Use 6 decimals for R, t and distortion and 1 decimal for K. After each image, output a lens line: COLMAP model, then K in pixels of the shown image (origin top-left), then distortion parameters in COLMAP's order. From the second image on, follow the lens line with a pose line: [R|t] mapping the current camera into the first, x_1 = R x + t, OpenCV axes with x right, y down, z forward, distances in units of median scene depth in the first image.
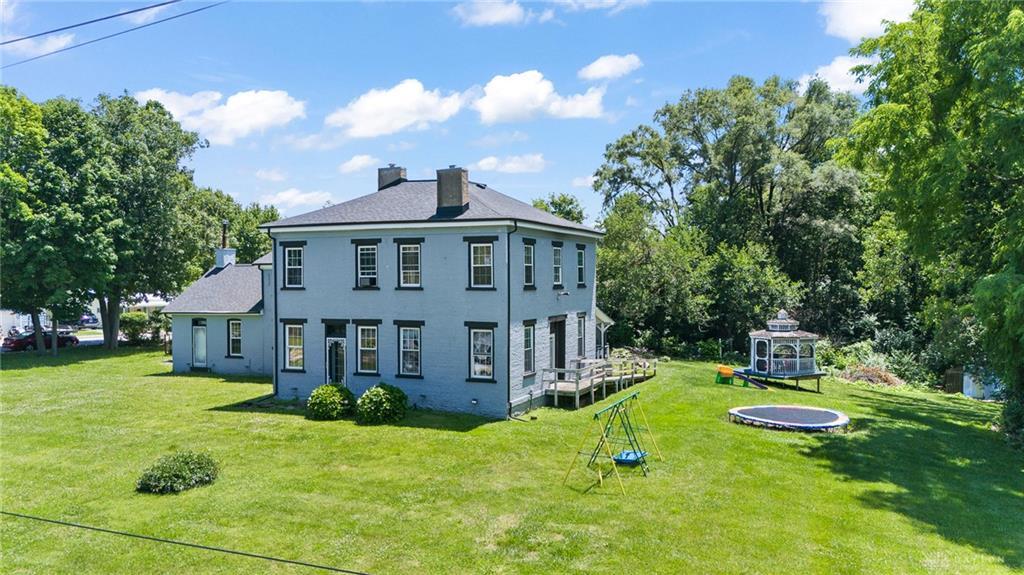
lens RADIAL K [[780.1, 0, 512.0], [0, 780.1, 287.5], [0, 0, 1]] dist [0.186527, -0.306602]
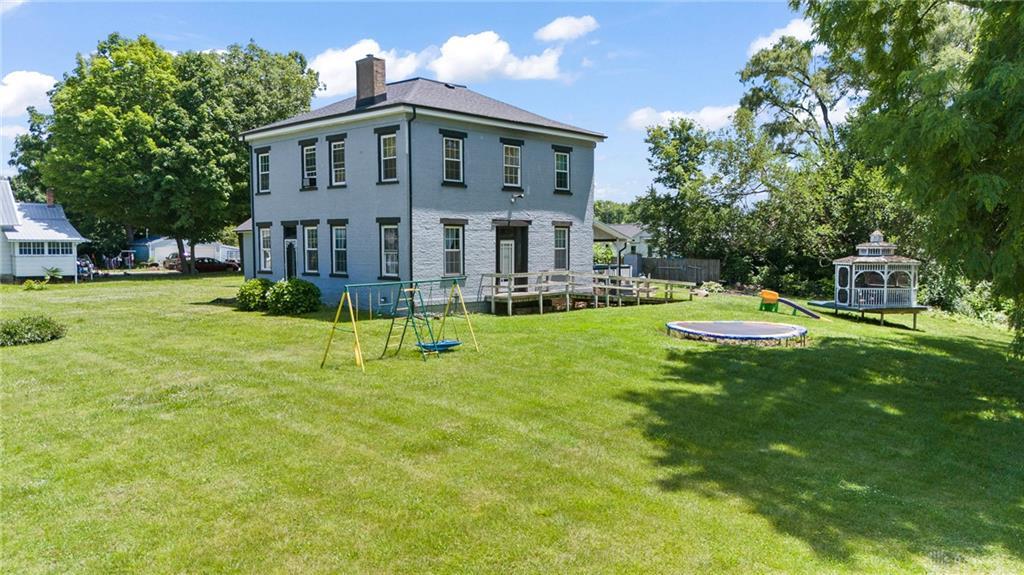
lens RADIAL K [[774.7, 0, 512.0], [0, 774.7, 287.5], [0, 0, 1]] dist [0.070688, -0.052164]
pose [[0.942747, 0.020654, -0.332868, 0.344482], [-0.005741, 0.998938, 0.045721, 0.069822], [0.333459, -0.041193, 0.941864, 0.121553]]
